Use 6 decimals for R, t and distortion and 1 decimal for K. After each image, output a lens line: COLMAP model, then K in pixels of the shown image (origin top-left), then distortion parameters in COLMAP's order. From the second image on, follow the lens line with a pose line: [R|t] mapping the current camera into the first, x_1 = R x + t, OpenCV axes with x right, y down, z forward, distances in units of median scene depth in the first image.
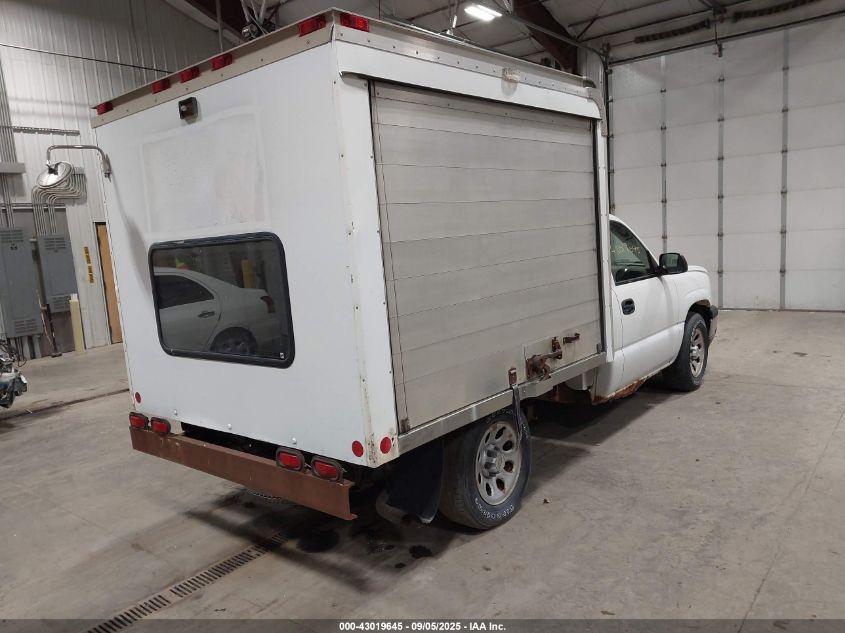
lens RADIAL K [[657.6, 0, 412.6], [0, 657.6, 321.1], [0, 0, 1]] dist [0.014959, -0.005649]
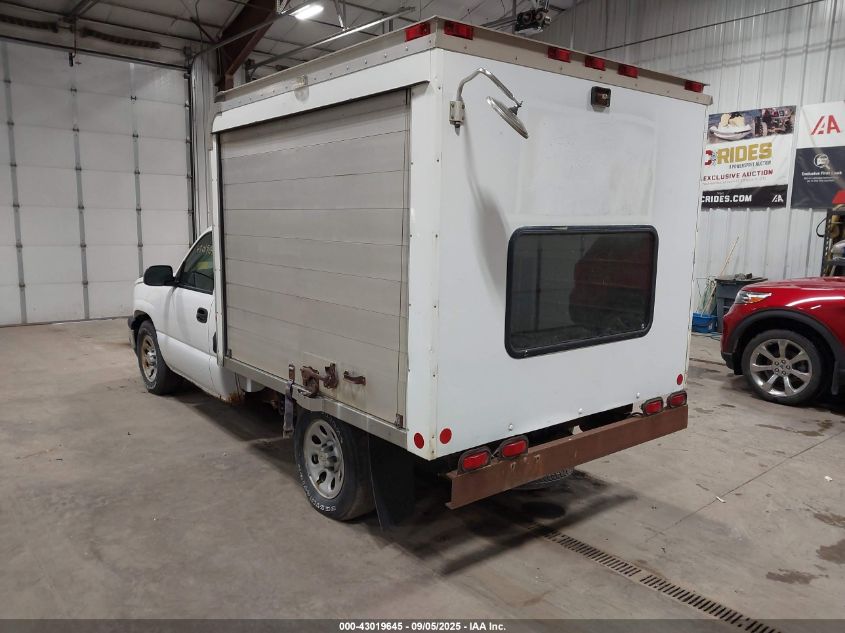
lens RADIAL K [[657.6, 0, 412.6], [0, 657.6, 321.1], [0, 0, 1]] dist [0.014959, -0.005649]
pose [[0.192933, -0.075817, 0.978278, -1.206438], [0.107861, 0.992607, 0.055655, -0.058495], [-0.975266, 0.094780, 0.199684, 0.949238]]
